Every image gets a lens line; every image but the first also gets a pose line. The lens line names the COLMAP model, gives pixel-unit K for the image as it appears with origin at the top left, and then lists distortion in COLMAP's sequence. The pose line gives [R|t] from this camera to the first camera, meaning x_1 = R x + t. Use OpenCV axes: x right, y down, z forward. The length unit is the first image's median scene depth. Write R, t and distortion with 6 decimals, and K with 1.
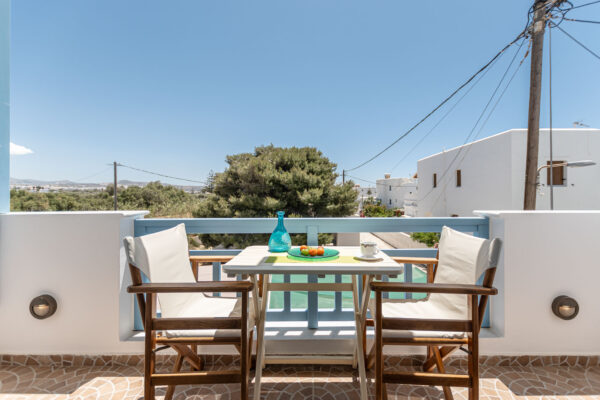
lens RADIAL K [[263.6, 0, 309.4], [0, 263.6, 196.1], [0, 0, 1]] dist [0.010040, -0.002380]
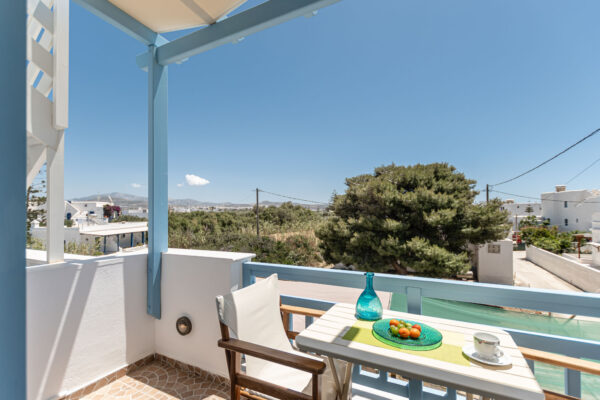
lens RADIAL K [[263.6, 0, 306.2], [0, 263.6, 206.8], [0, 0, 1]] dist [0.010040, -0.002380]
pose [[0.887644, 0.010800, -0.460403, 0.097785], [-0.017064, 0.999810, -0.009444, -0.139250], [0.460214, 0.016240, 0.887660, 0.105699]]
